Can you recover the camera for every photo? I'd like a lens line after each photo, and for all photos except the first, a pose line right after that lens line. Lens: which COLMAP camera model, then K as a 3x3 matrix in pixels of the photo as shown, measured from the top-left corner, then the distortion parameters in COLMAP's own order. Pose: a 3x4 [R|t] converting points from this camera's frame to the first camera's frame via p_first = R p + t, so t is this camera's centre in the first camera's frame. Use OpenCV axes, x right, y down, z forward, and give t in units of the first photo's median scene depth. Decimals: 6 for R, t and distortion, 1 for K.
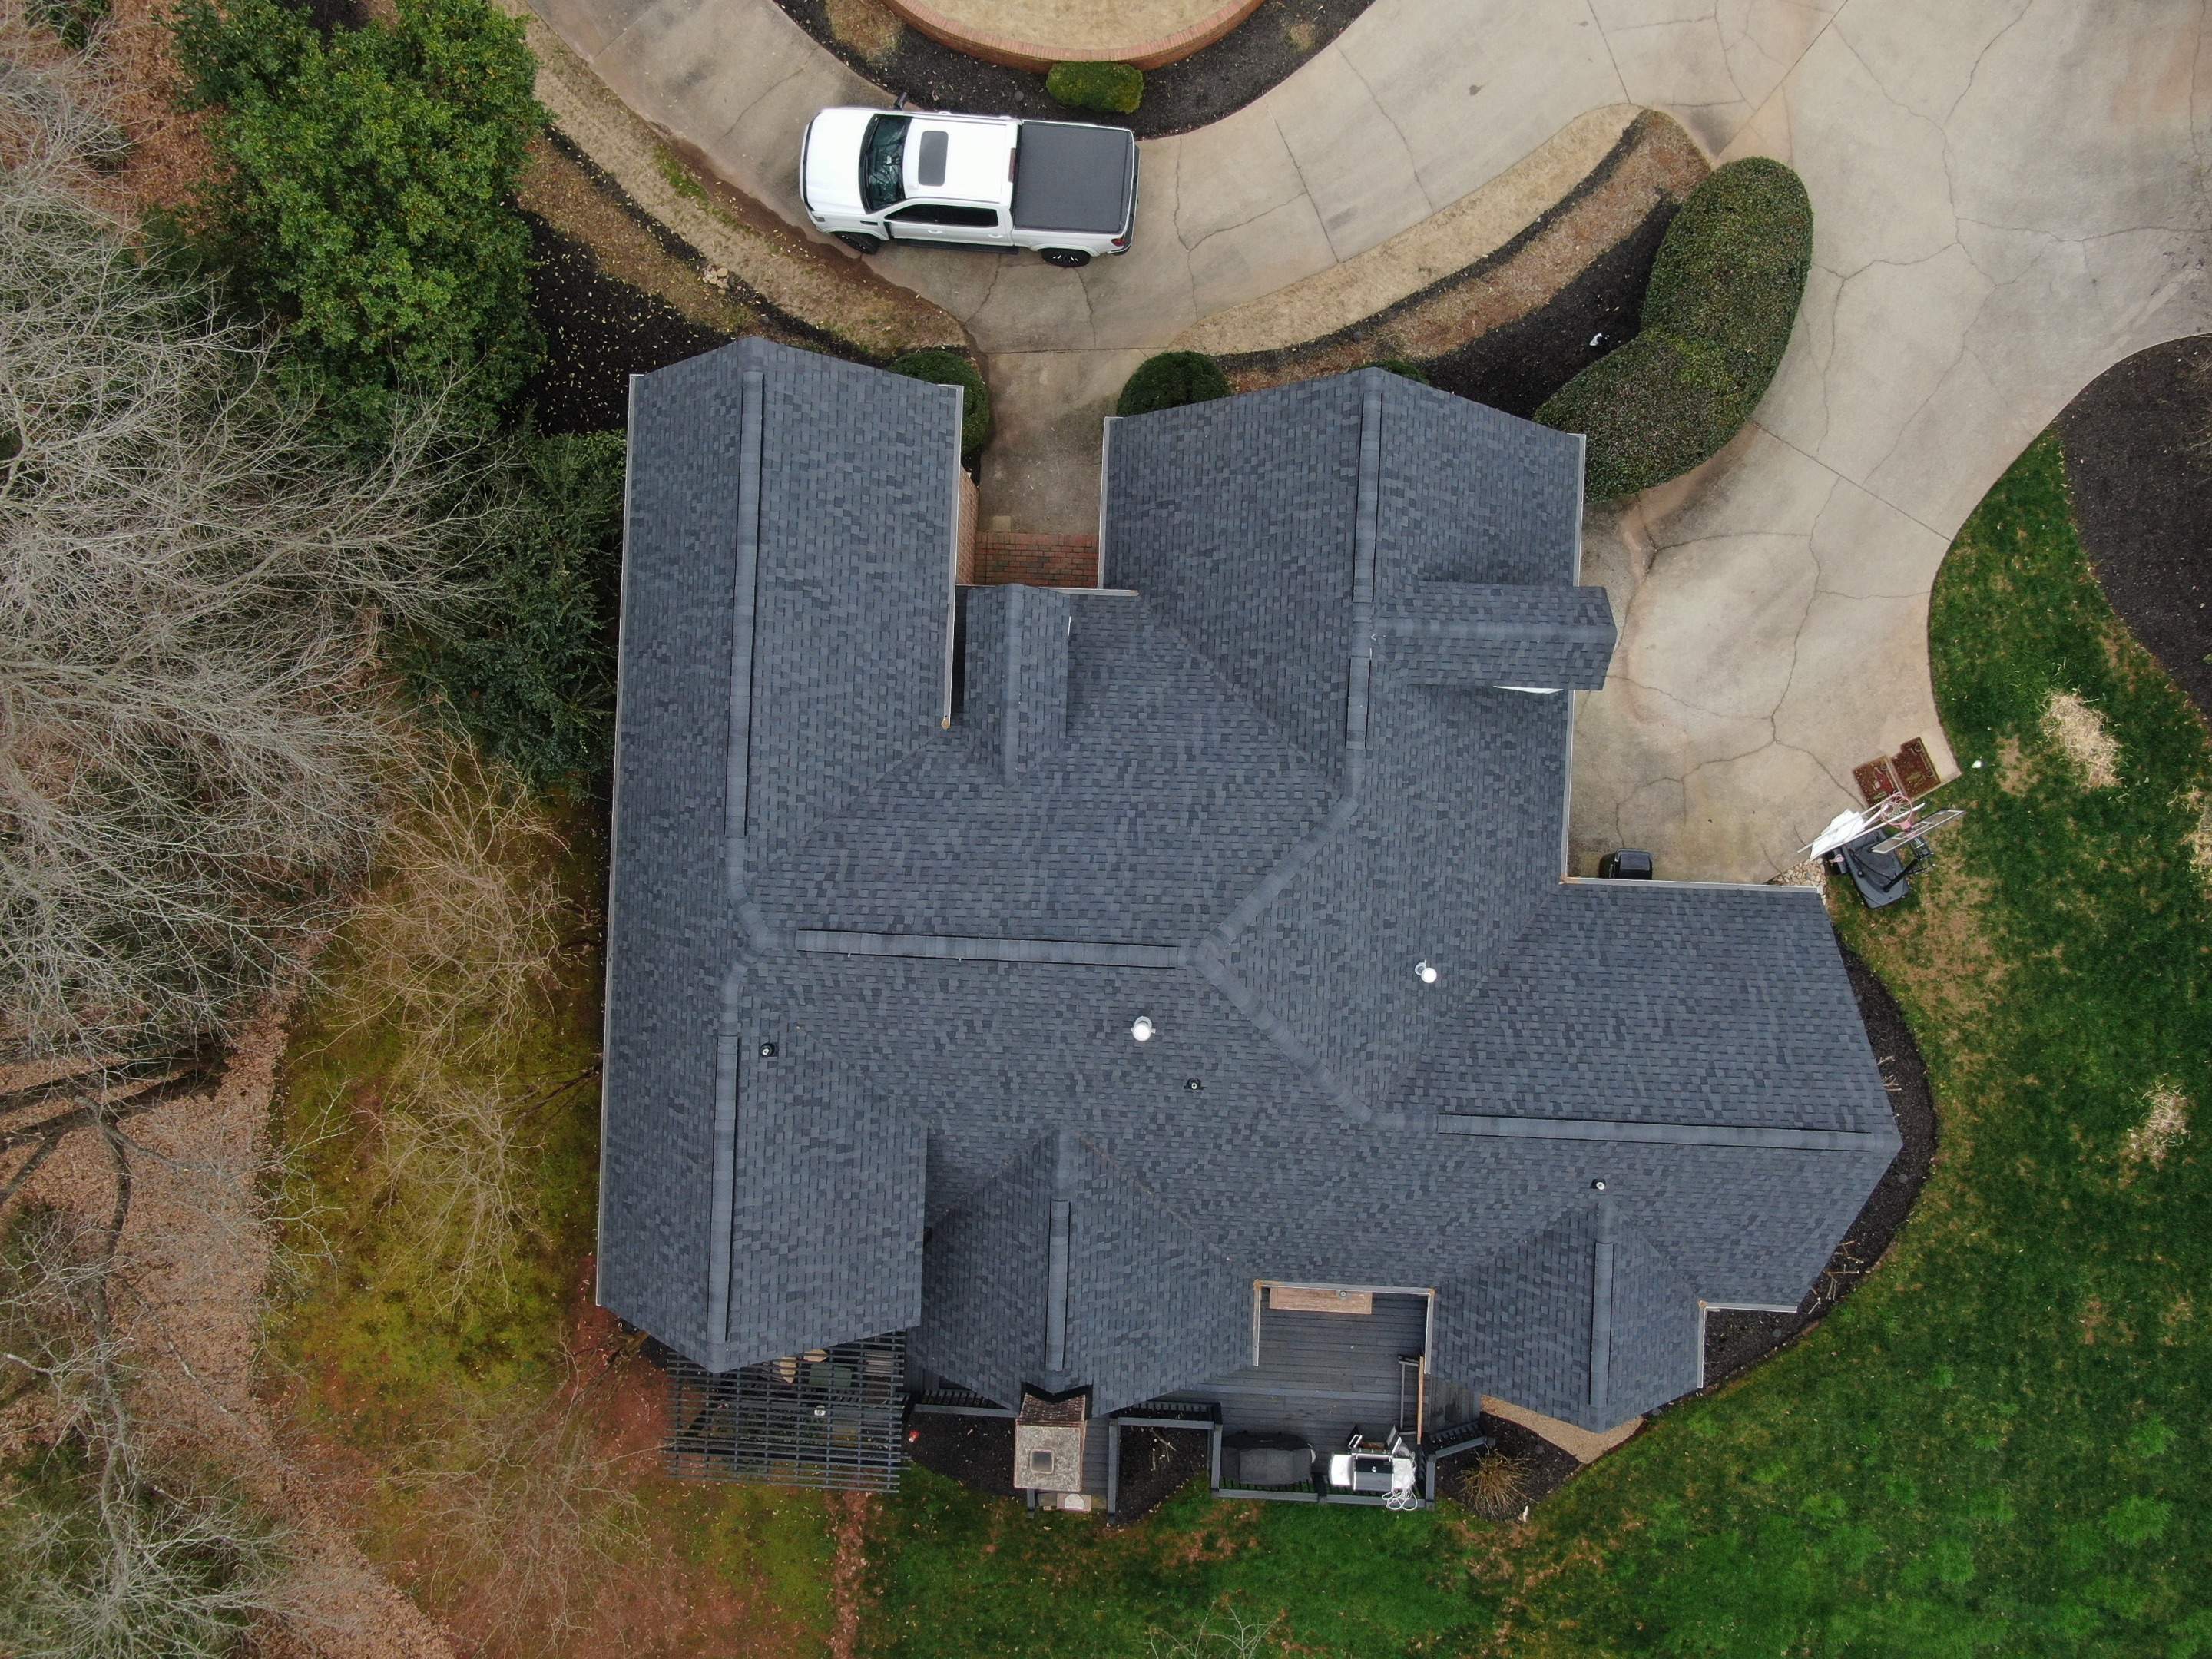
lens RADIAL K [[1587.4, 0, 1107.4], [0, 1587.4, 820.1], [0, 0, 1]] dist [-0.009639, -0.007571]
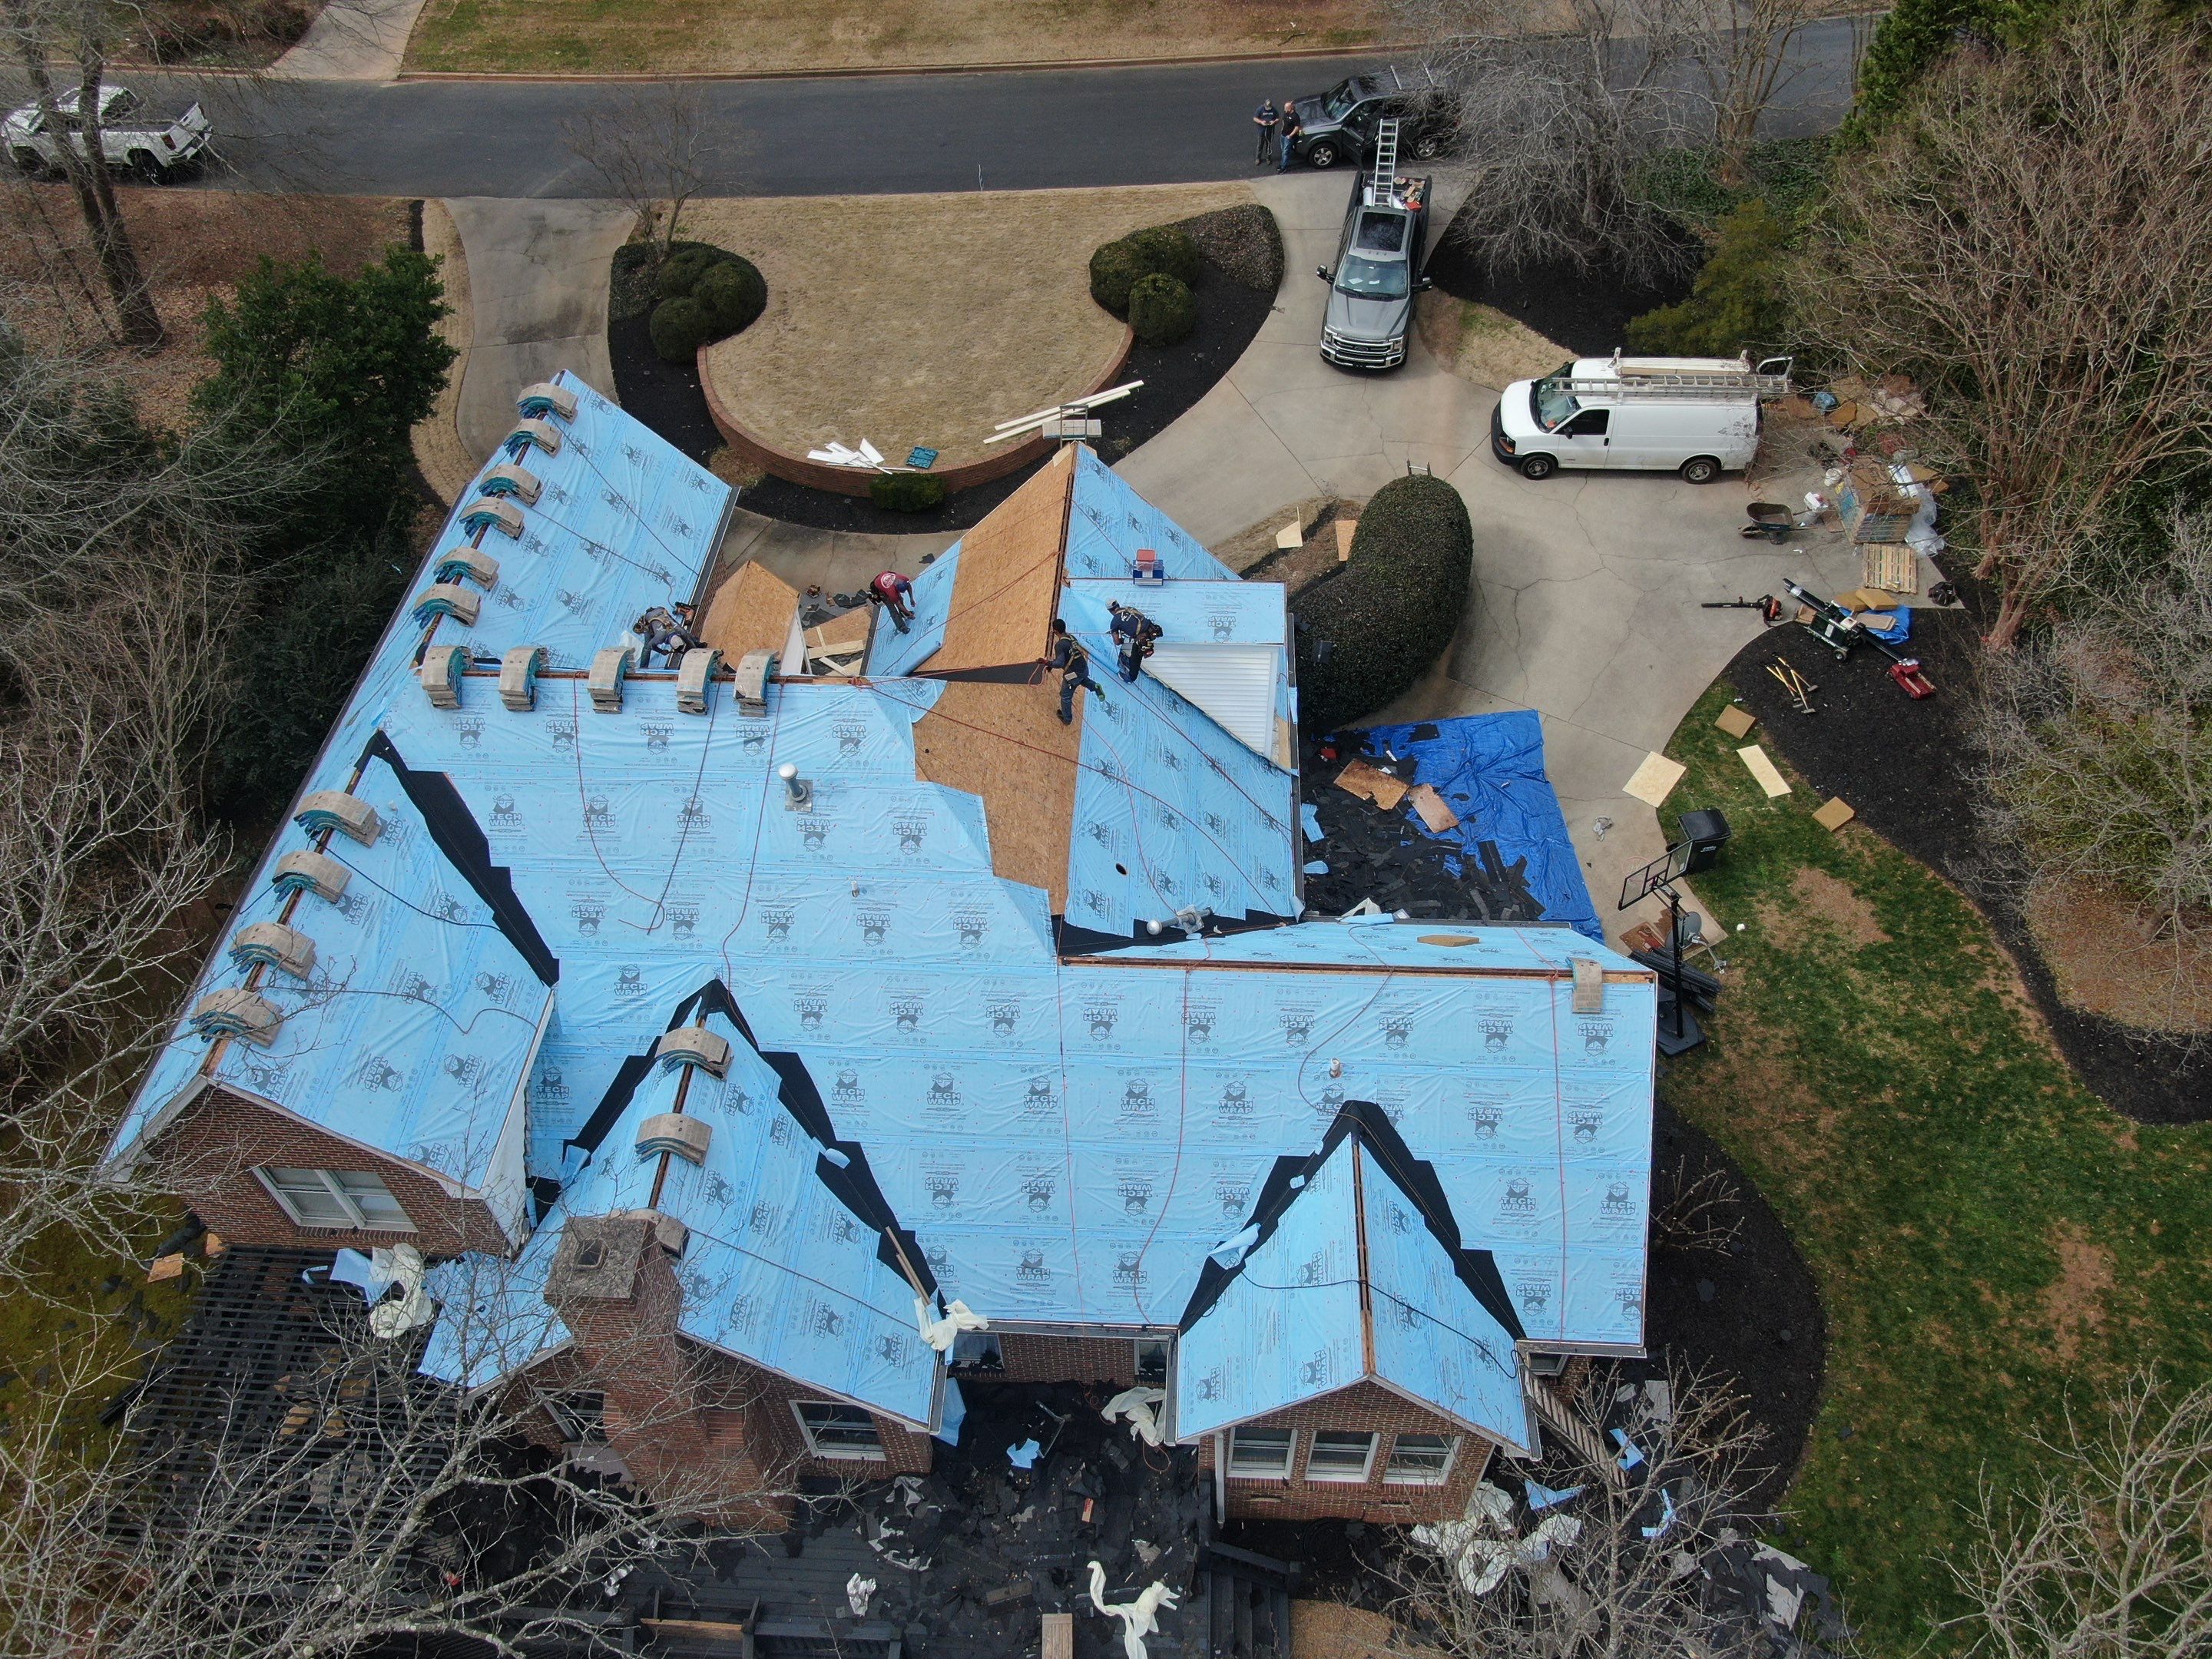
lens RADIAL K [[1587.4, 0, 1107.4], [0, 1587.4, 820.1], [0, 0, 1]] dist [-0.009639, -0.007571]
pose [[0.999923, 0.012265, -0.001812, 0.156727], [-0.010217, 0.732368, -0.680833, 0.590388], [-0.007023, 0.680799, 0.732437, 0.235987]]
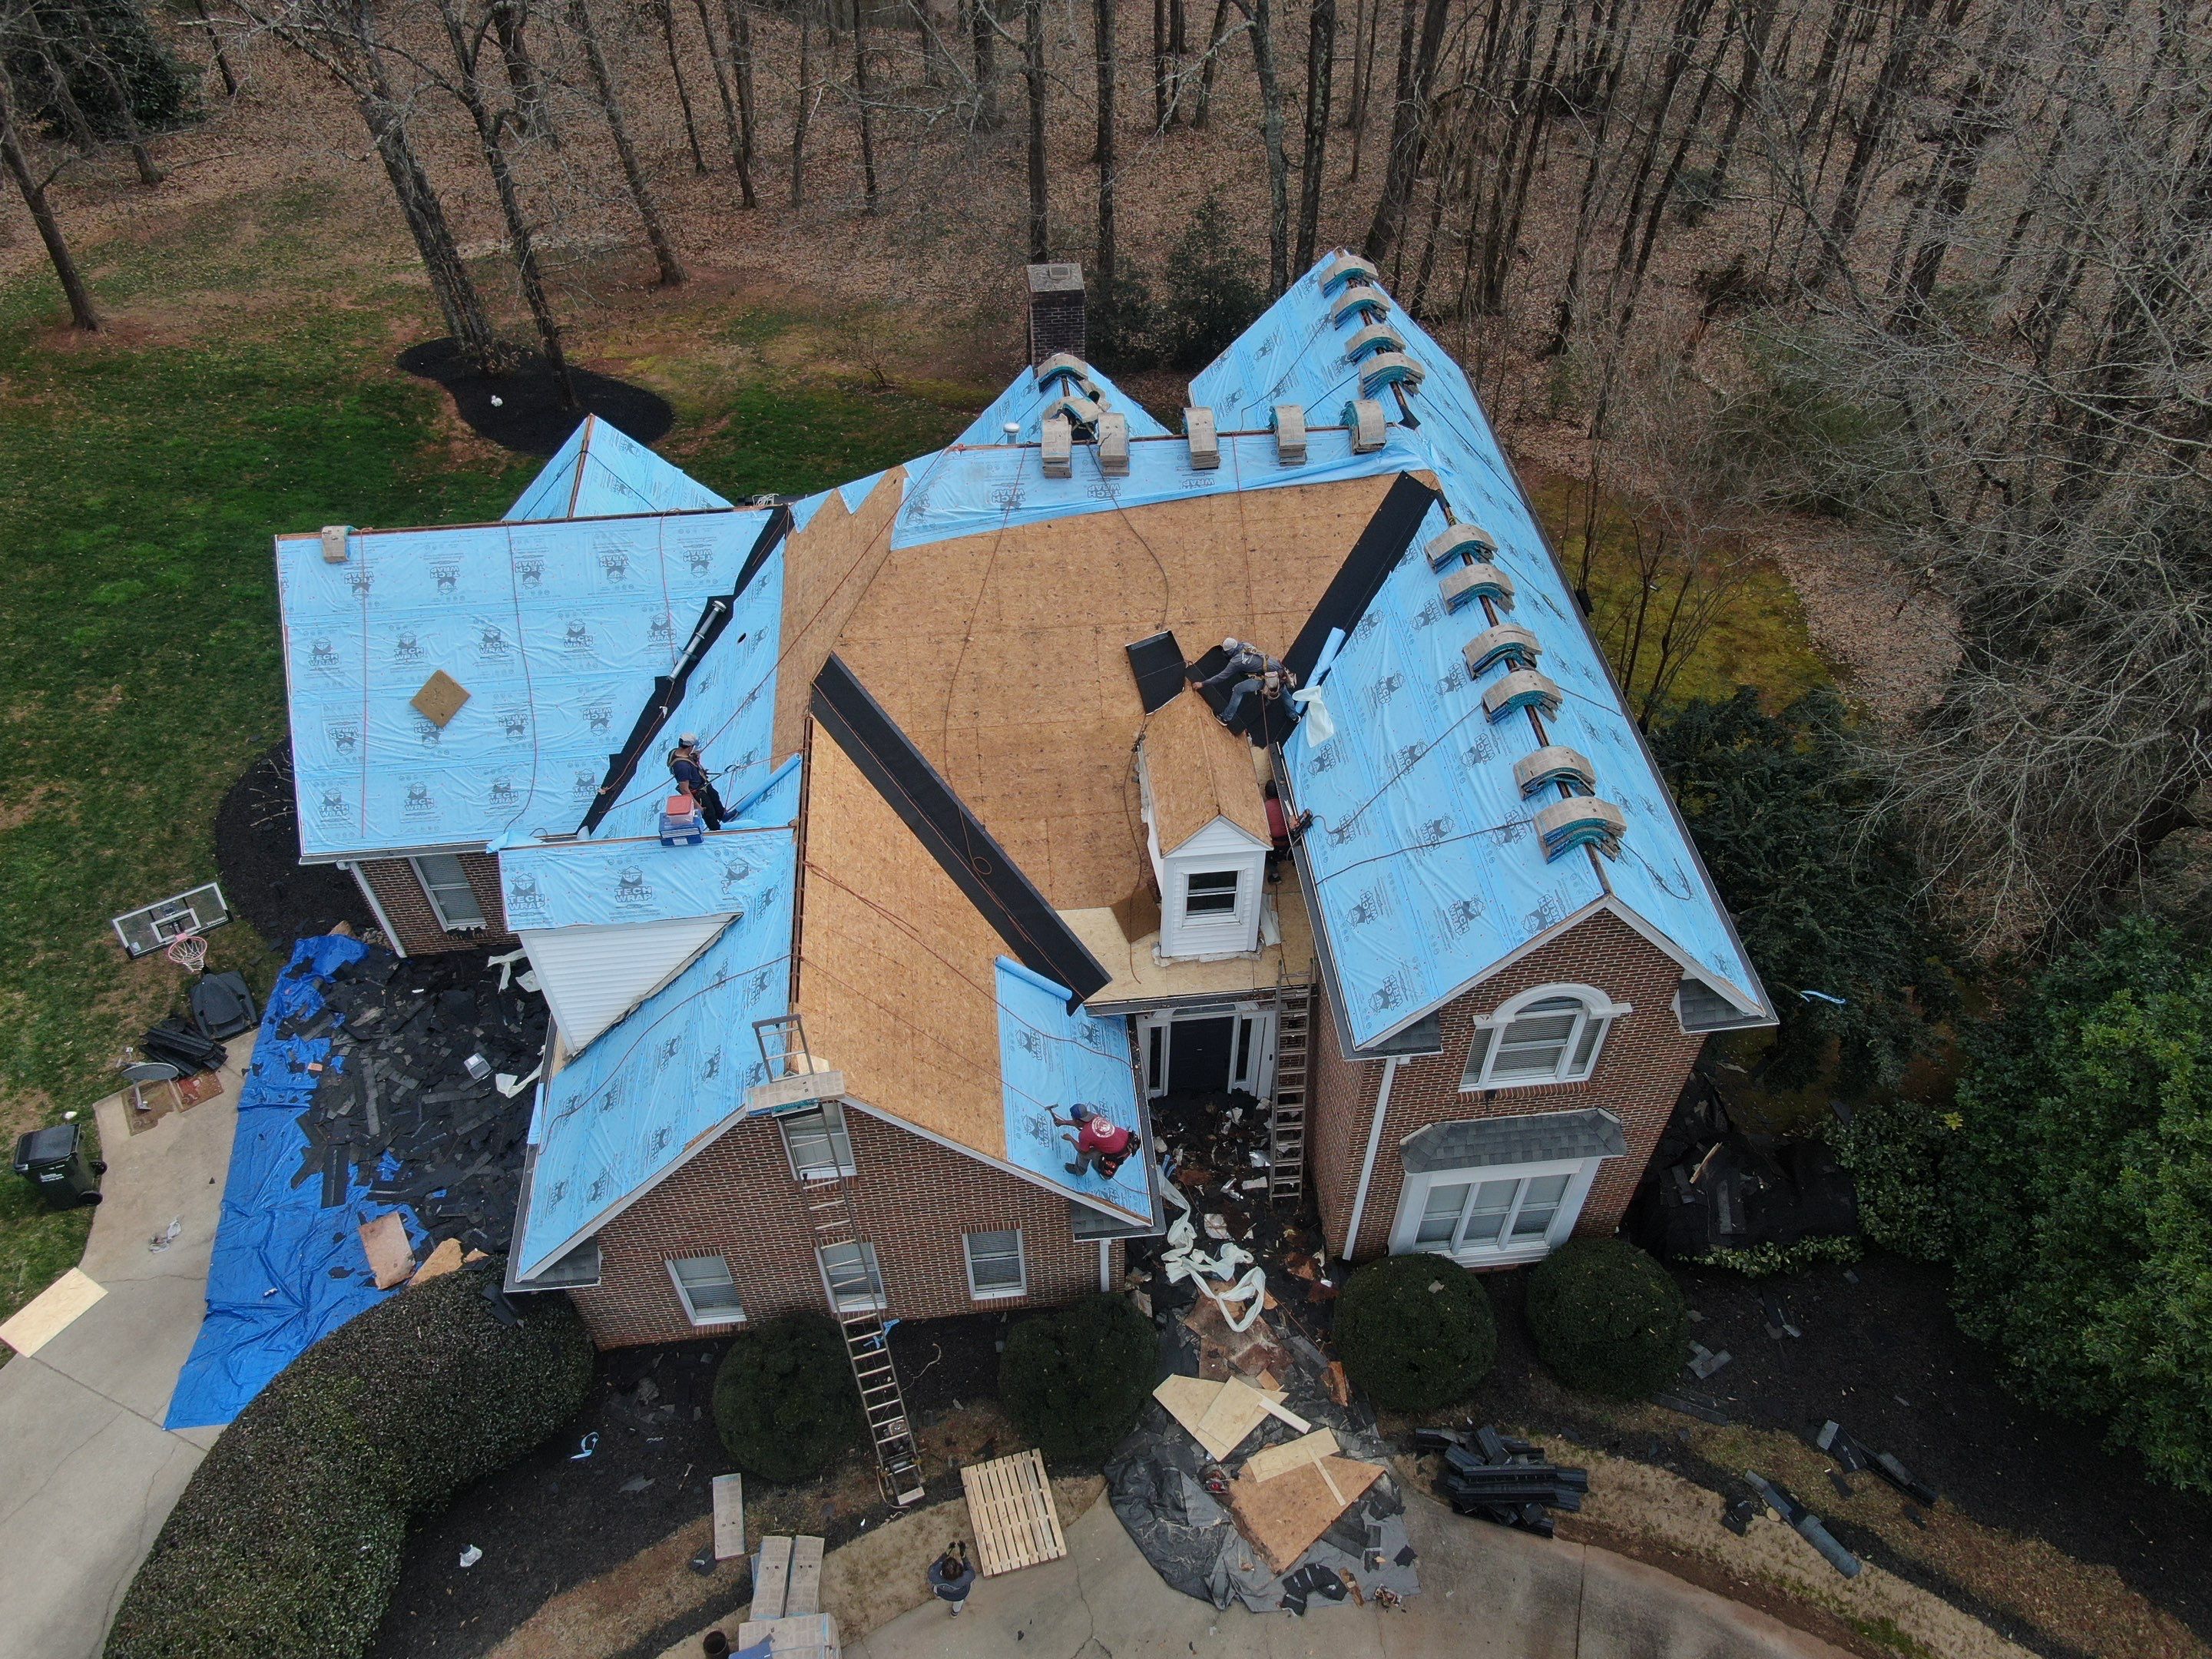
lens RADIAL K [[1571.2, 0, 1103.5], [0, 1571.2, 833.2], [0, 0, 1]] dist [-0.003015, -0.001946]
pose [[-0.989046, 0.132229, -0.065608, 0.045938], [-0.142249, -0.735108, 0.662859, -0.550848], [0.039420, 0.664930, 0.745865, 0.306373]]
